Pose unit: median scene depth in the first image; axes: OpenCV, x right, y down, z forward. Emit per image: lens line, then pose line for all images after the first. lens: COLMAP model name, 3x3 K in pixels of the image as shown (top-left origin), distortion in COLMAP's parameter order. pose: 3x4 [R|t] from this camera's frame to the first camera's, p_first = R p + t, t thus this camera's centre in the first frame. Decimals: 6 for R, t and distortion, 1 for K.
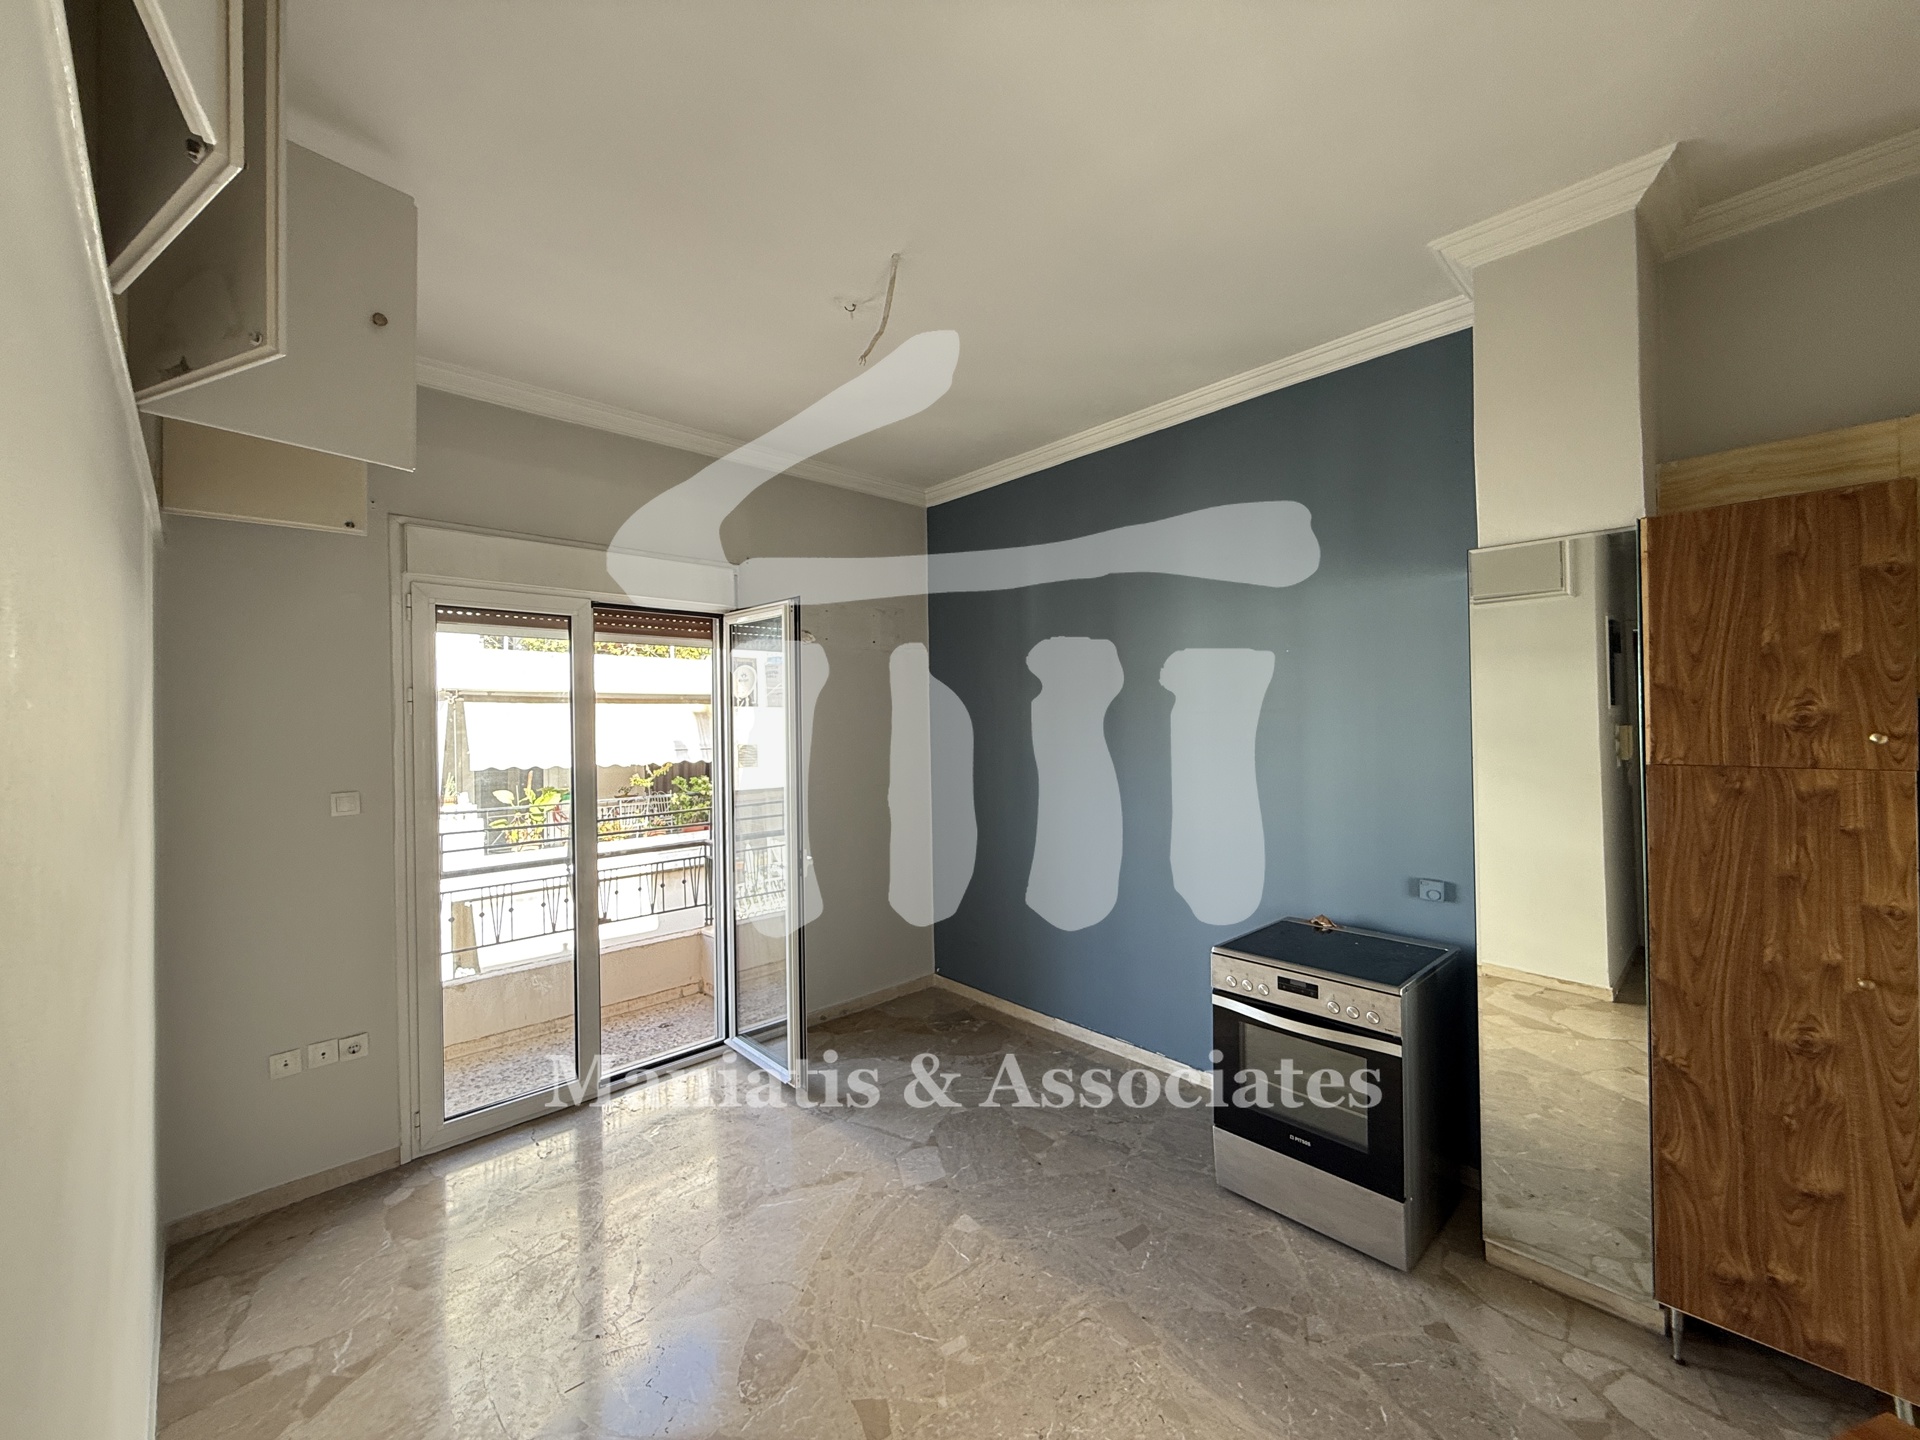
lens RADIAL K [[761.0, 0, 958.1], [0, 761.0, 718.6], [0, 0, 1]] dist [-0.001362, 0.000286]
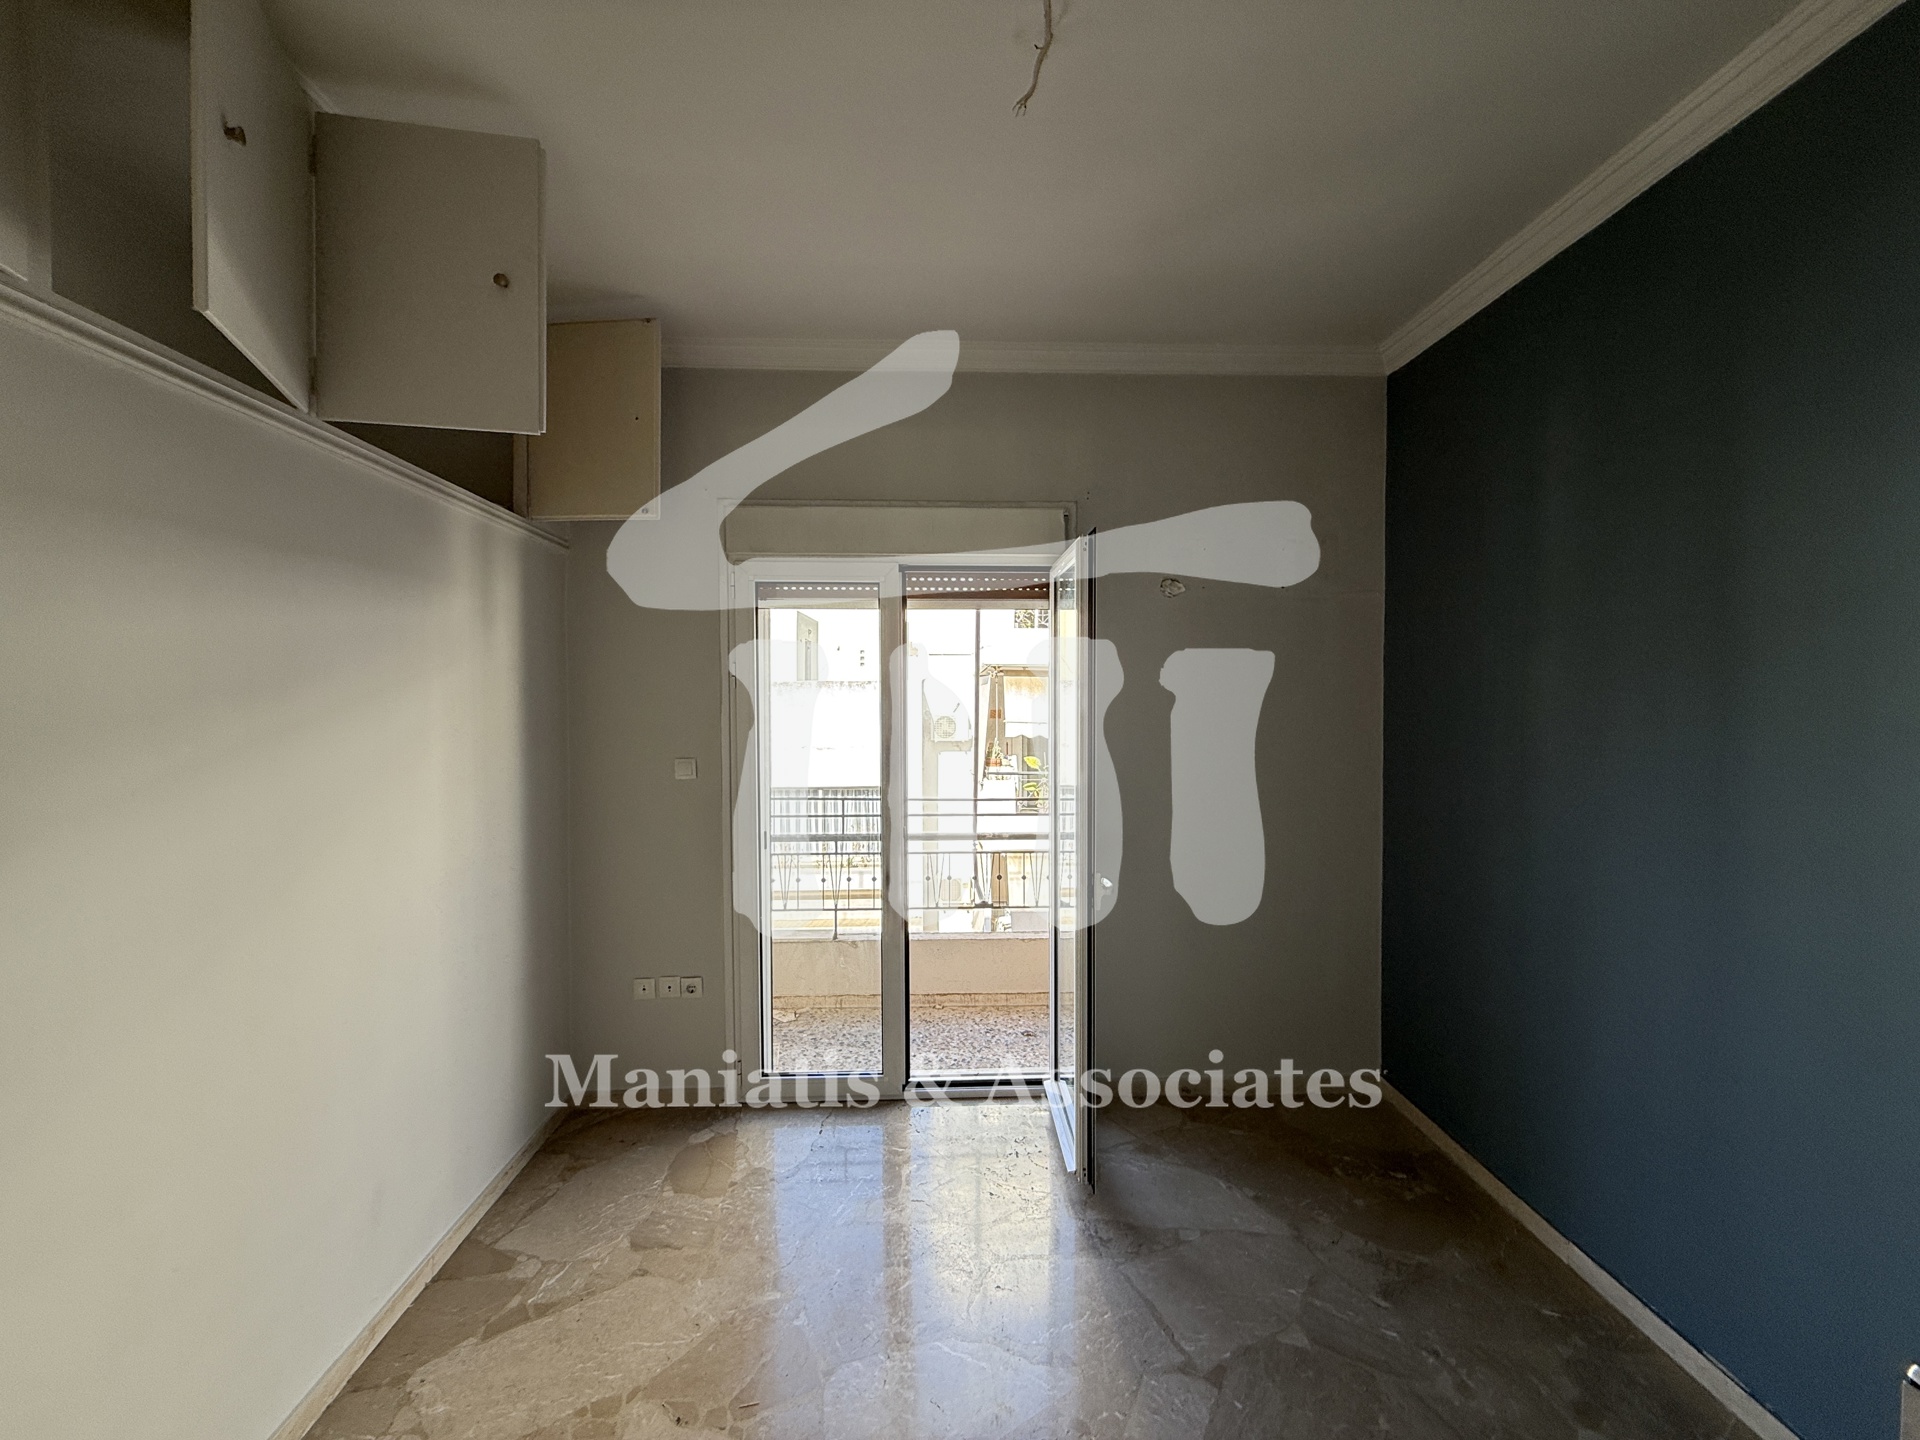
lens RADIAL K [[761.0, 0, 960.0], [0, 761.0, 718.6], [0, 0, 1]] dist [-0.001362, 0.000286]
pose [[0.744365, 0.031204, -0.667044, 0.199220], [-0.007888, 0.999249, 0.037942, -0.005068], [0.667727, -0.022981, 0.744052, 0.388773]]
